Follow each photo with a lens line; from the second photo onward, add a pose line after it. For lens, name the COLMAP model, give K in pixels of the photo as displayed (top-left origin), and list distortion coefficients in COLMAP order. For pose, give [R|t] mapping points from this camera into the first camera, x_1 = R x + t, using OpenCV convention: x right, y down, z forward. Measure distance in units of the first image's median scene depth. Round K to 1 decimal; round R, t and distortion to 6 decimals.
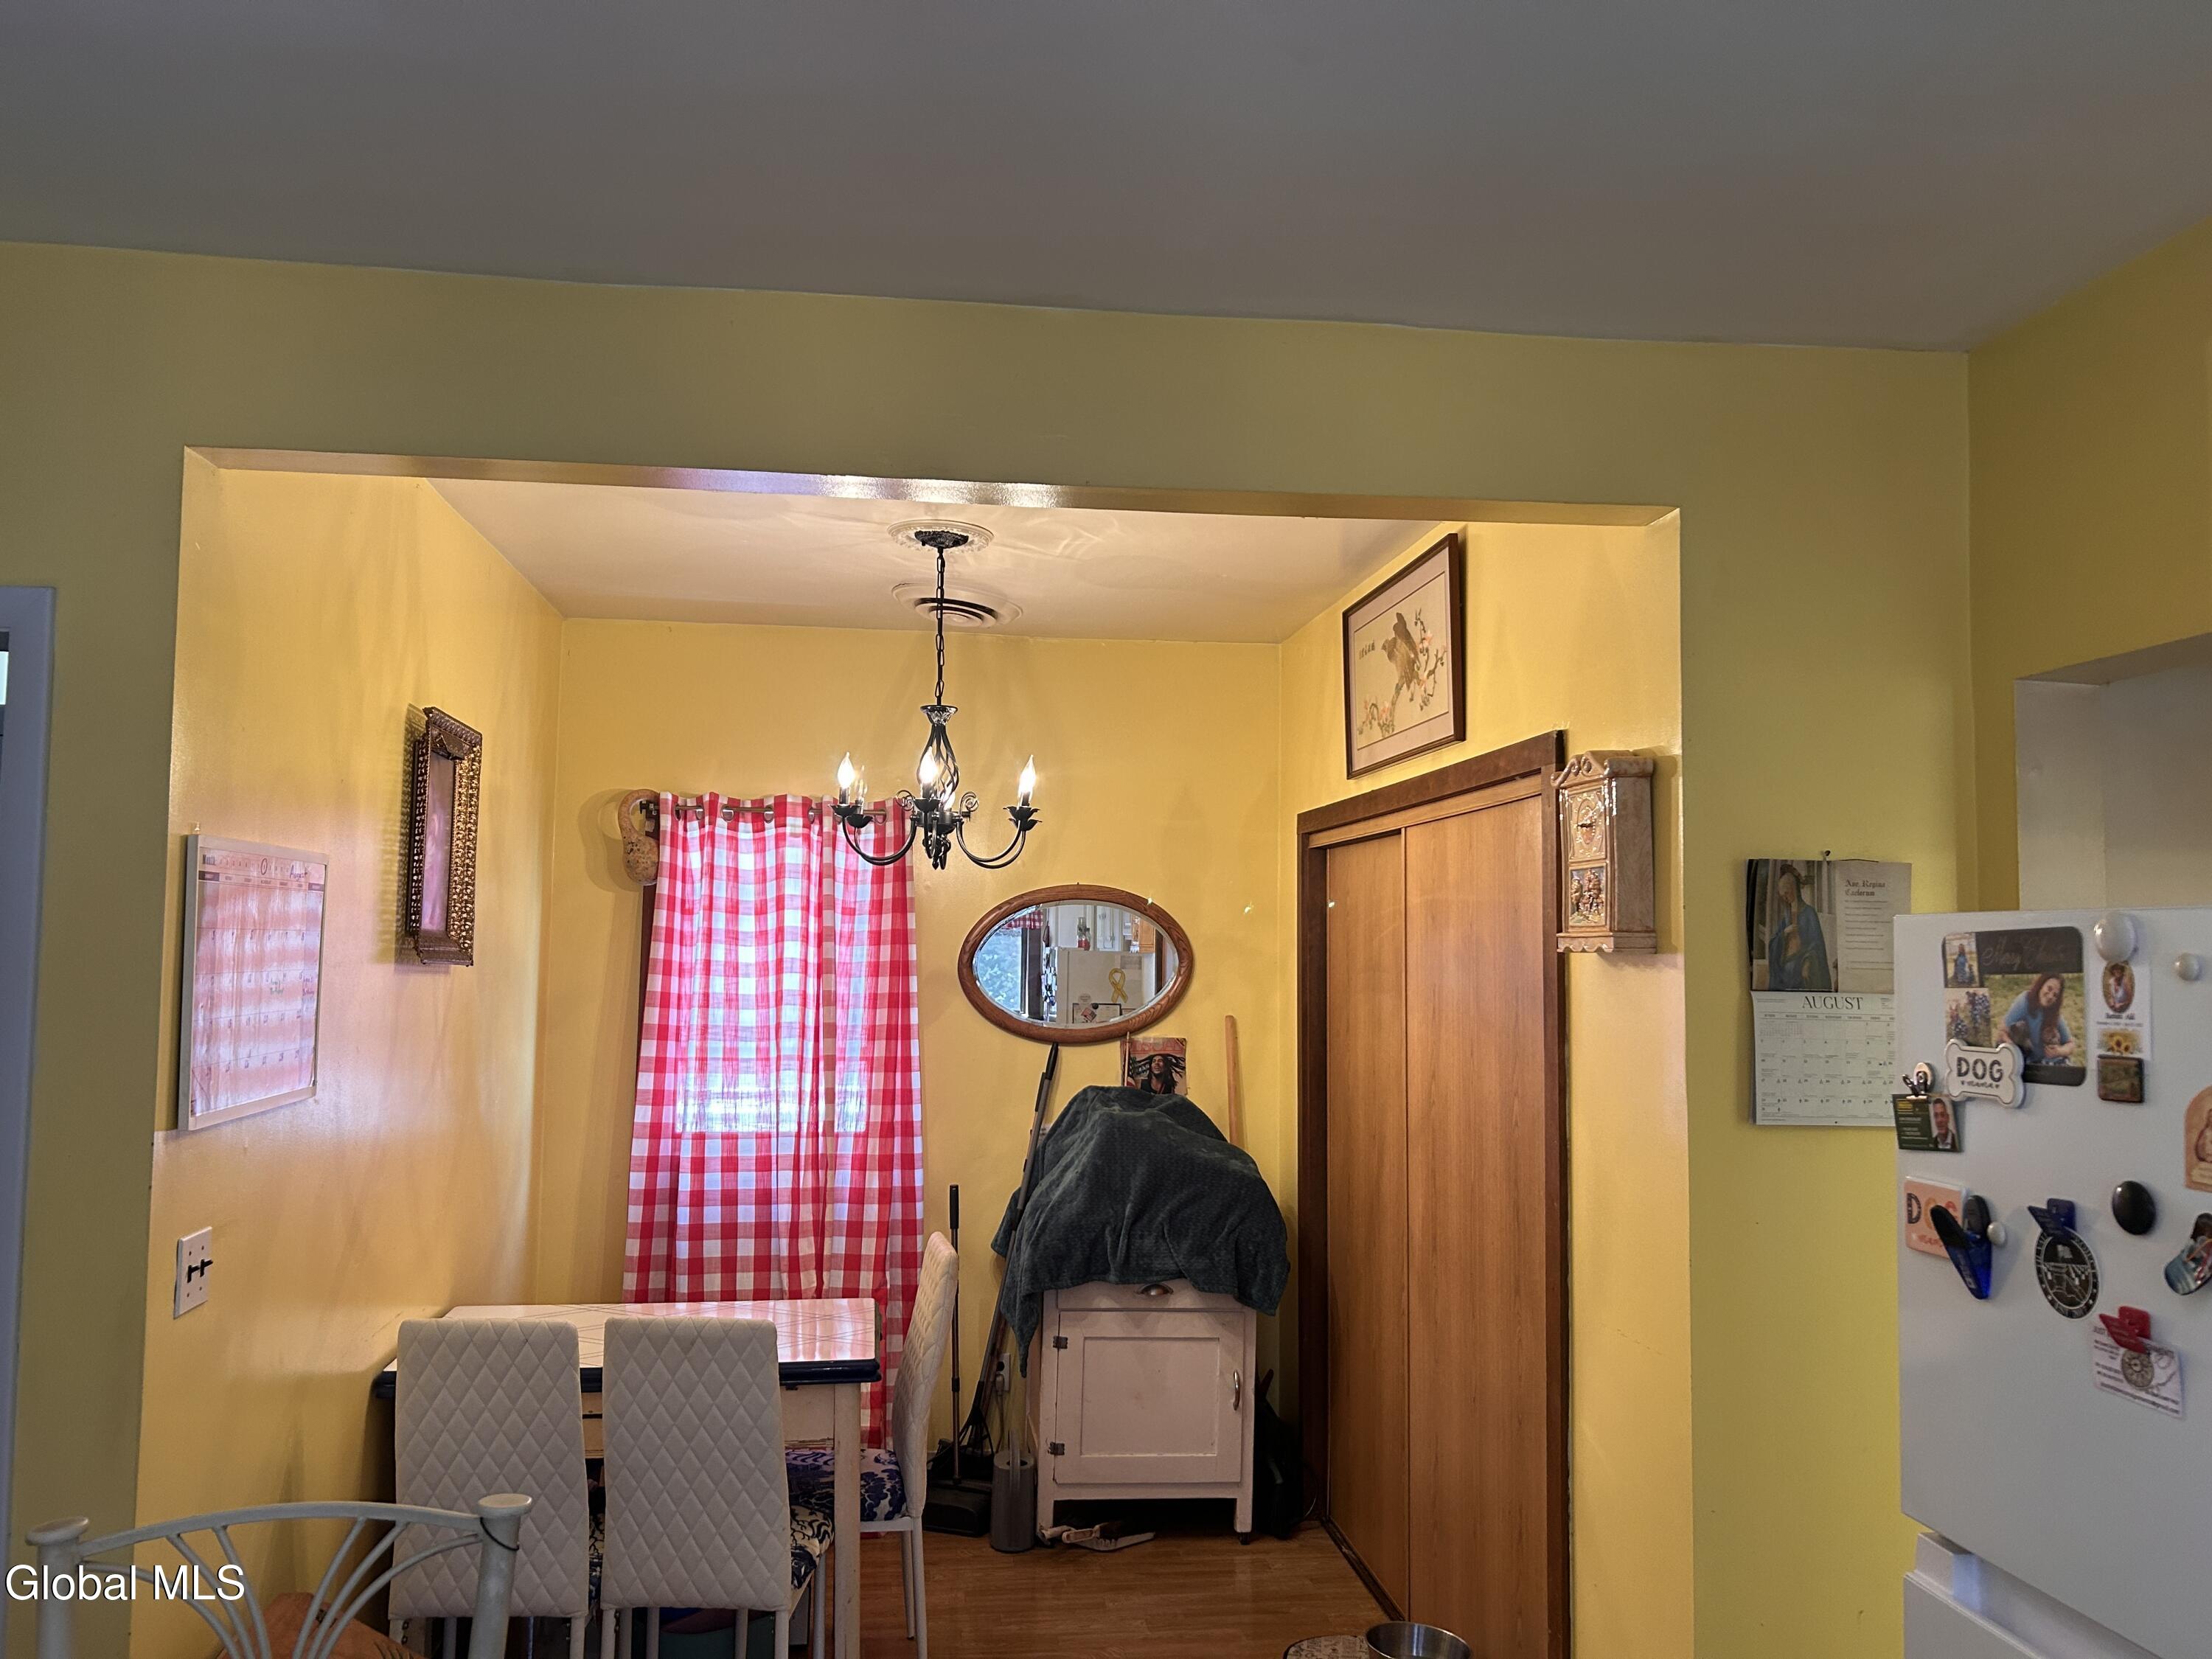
lens RADIAL K [[1687.1, 0, 1103.5], [0, 1687.1, 828.7], [0, 0, 1]] dist [0.069639, -0.079547]
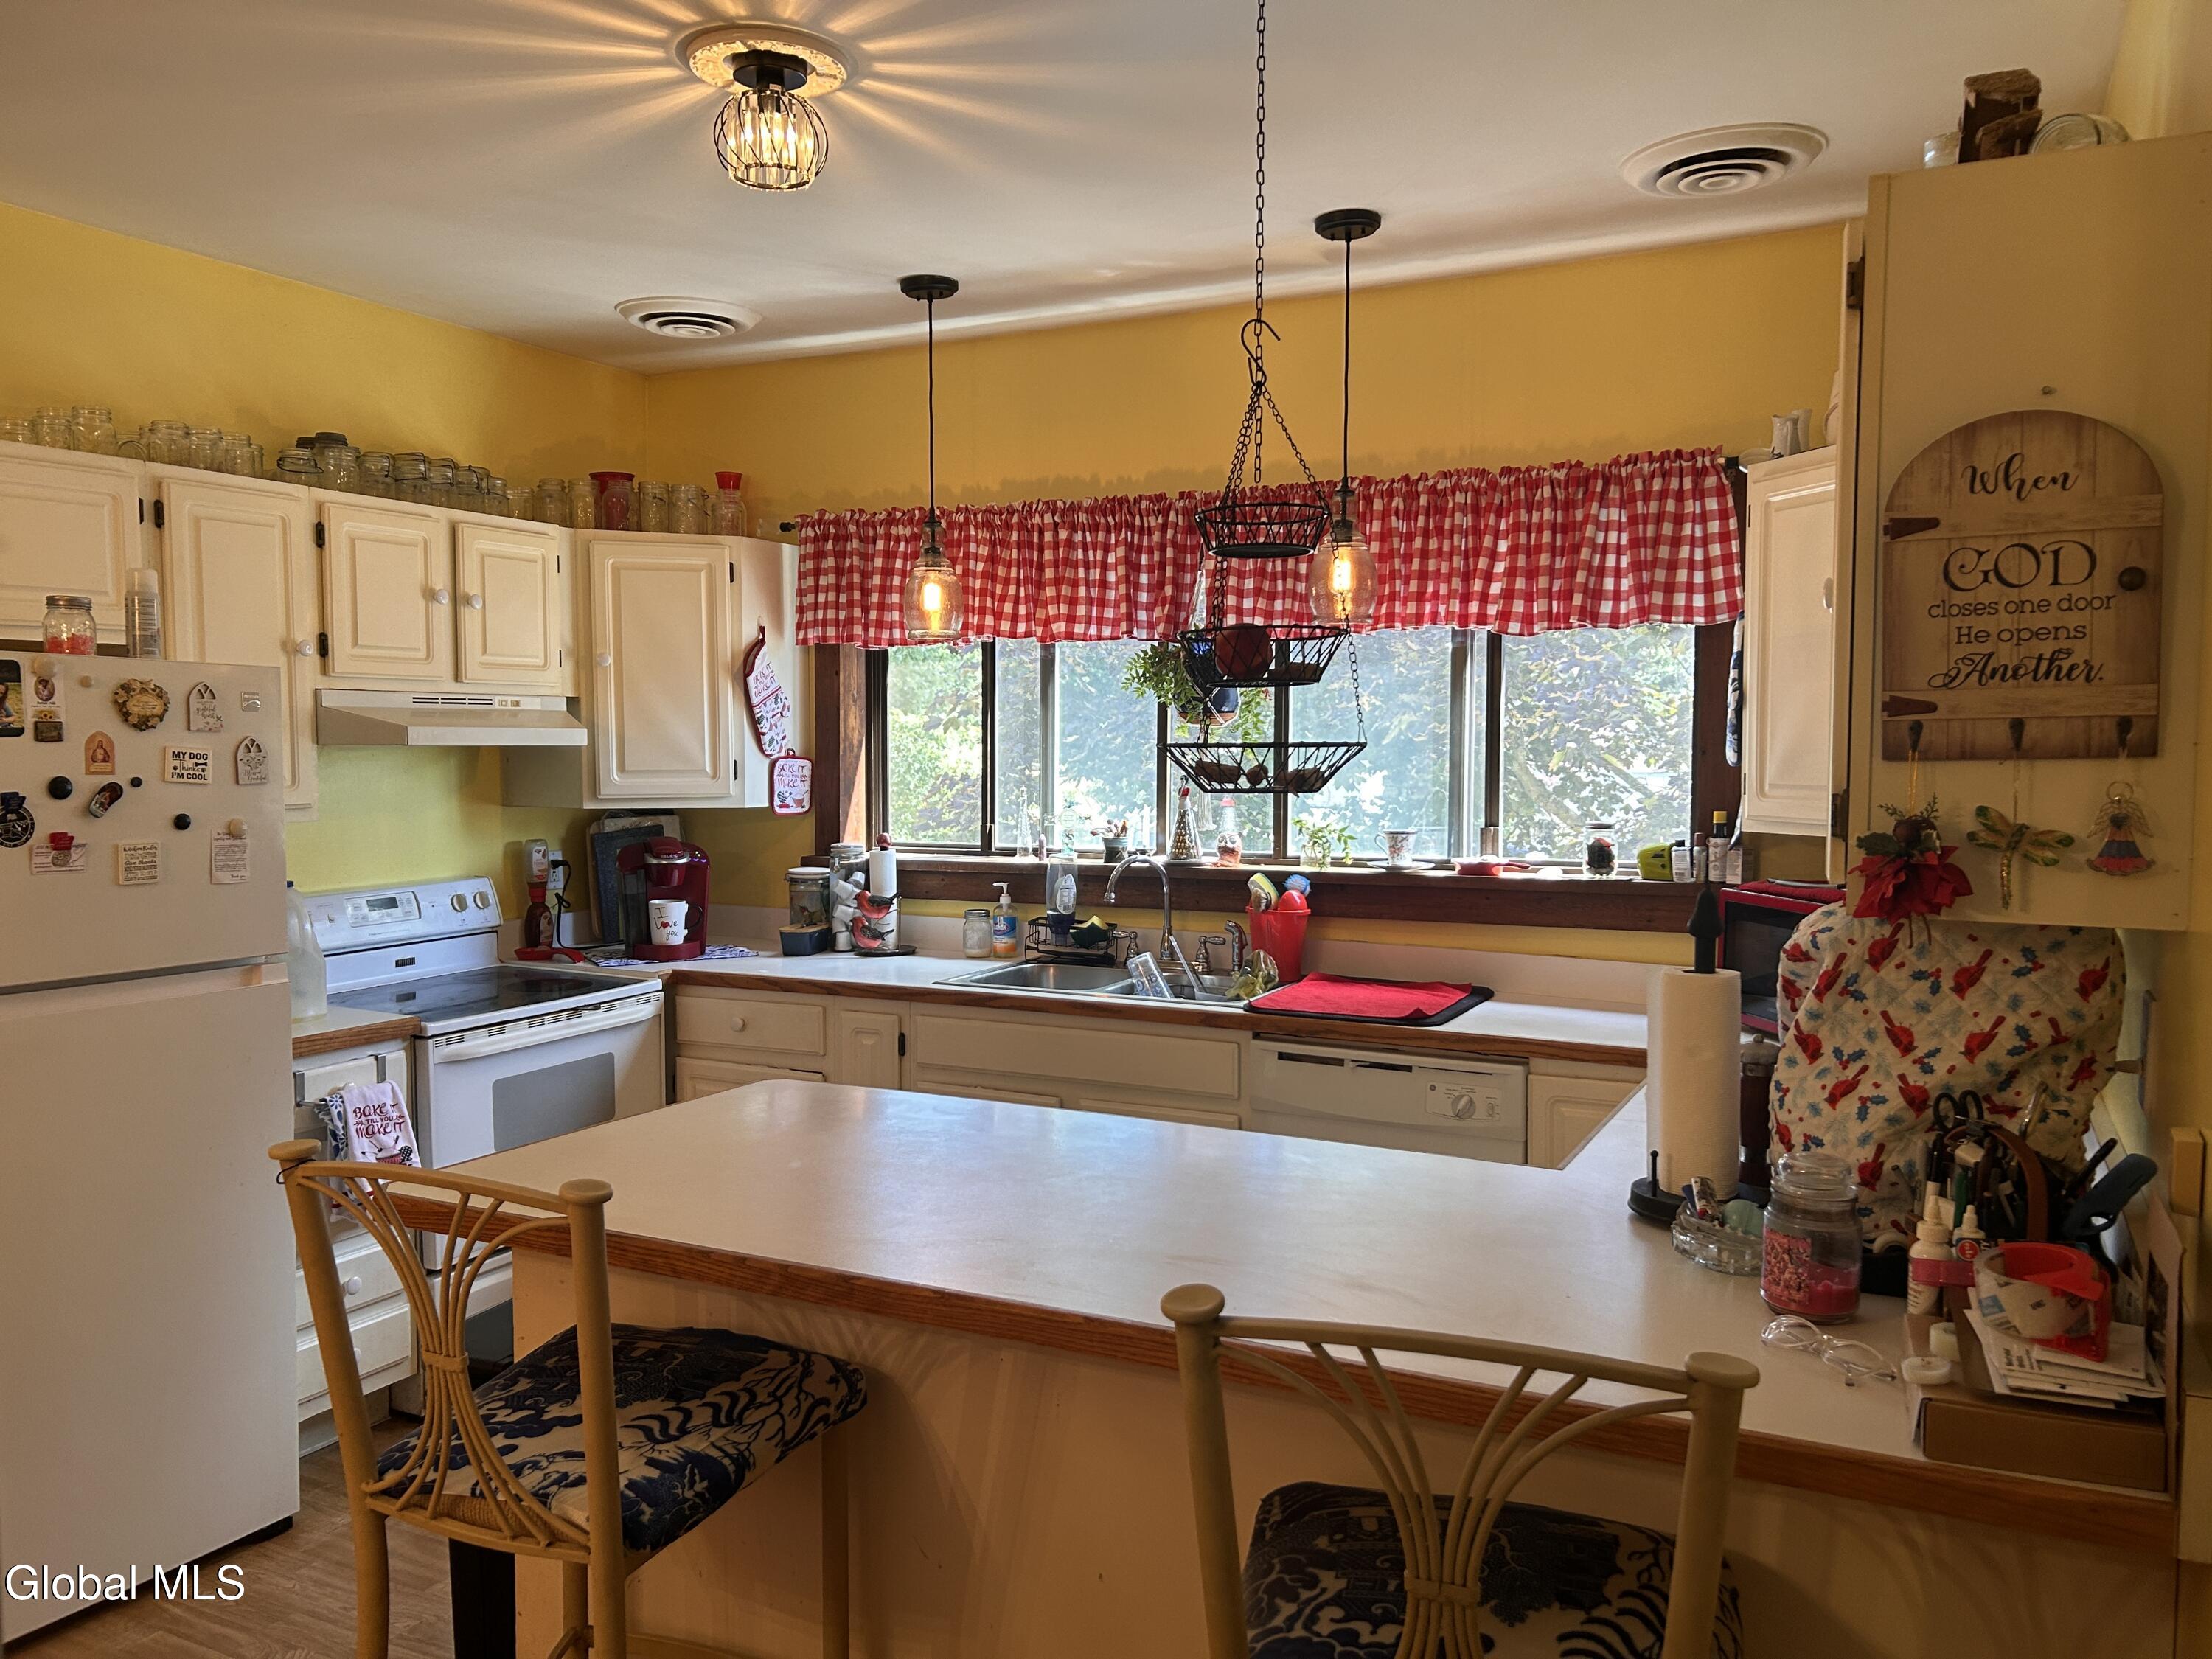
lens RADIAL K [[1687.1, 0, 1105.6], [0, 1687.1, 846.5], [0, 0, 1]] dist [0.069639, -0.079547]
pose [[-0.829586, -0.035164, 0.557270, -1.639822], [-0.043854, 0.999035, -0.002243, 0.222955], [-0.556654, -0.026299, -0.830328, 1.924145]]
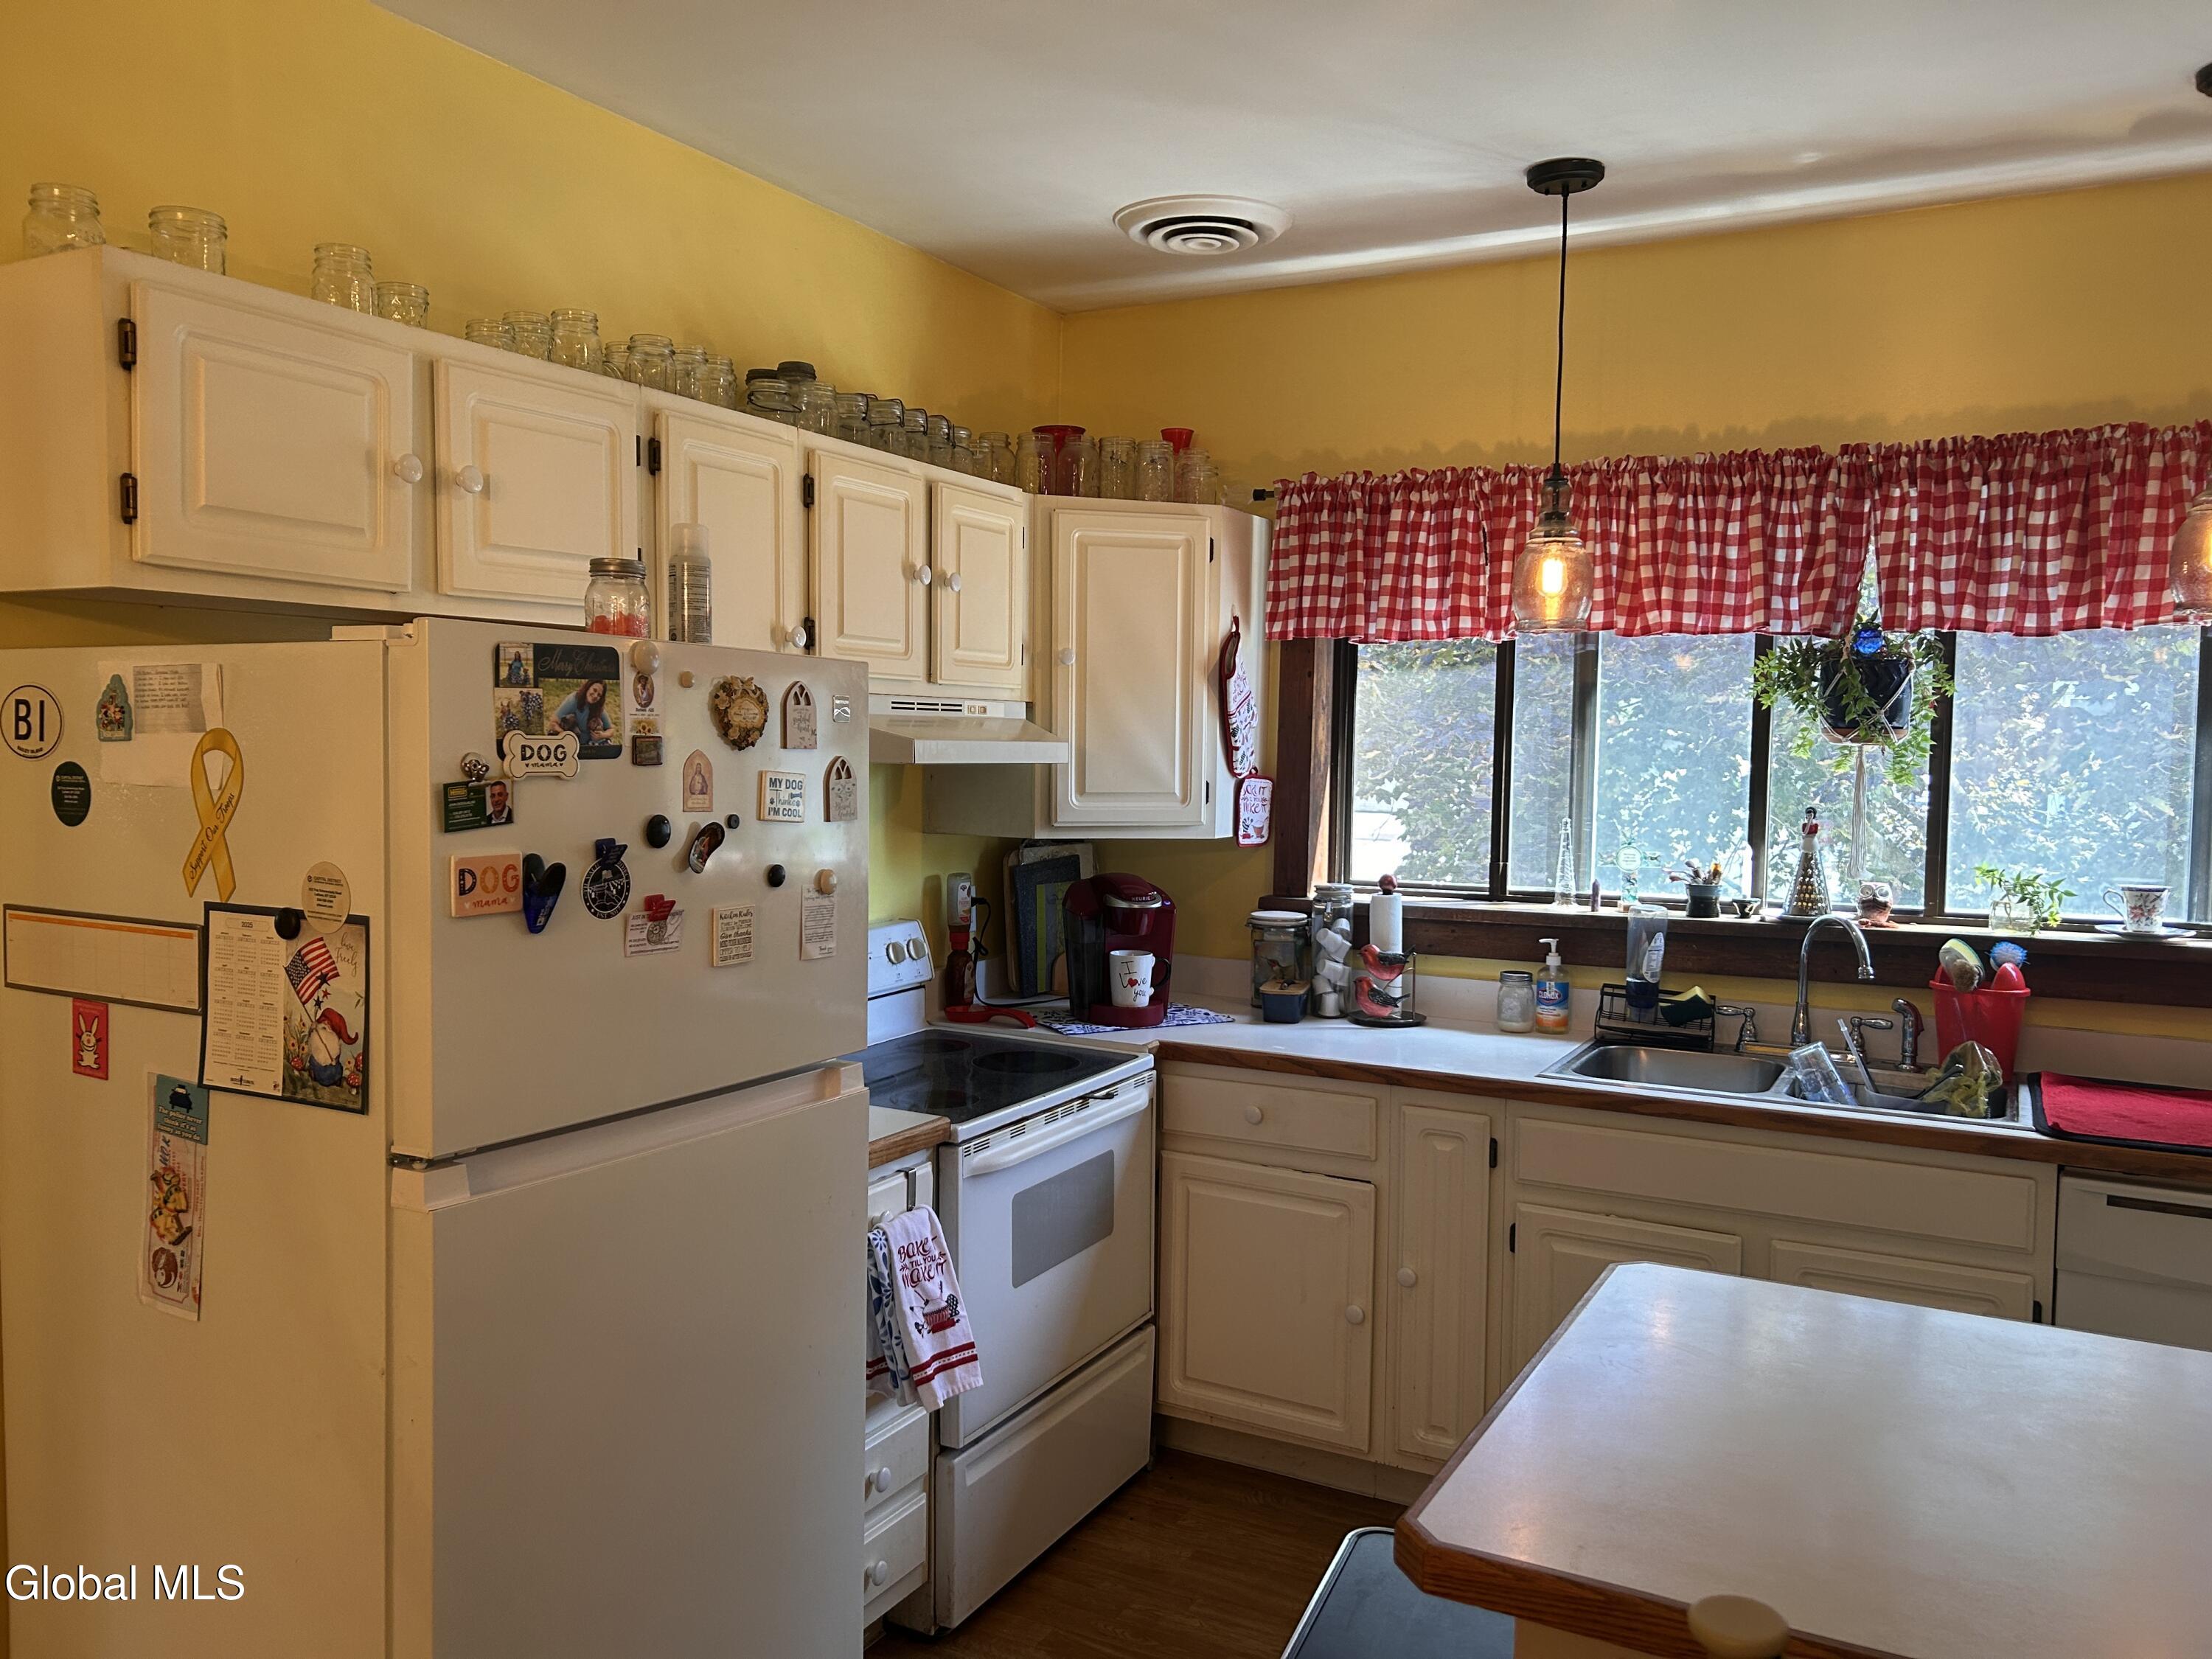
lens RADIAL K [[1687.1, 0, 1097.9], [0, 1687.1, 846.8], [0, 0, 1]] dist [0.069639, -0.079547]
pose [[-0.816371, -0.047121, 0.575603, -0.572777], [-0.058082, 0.998312, -0.000650, 0.195612], [-0.574600, -0.033963, -0.817729, 1.870262]]
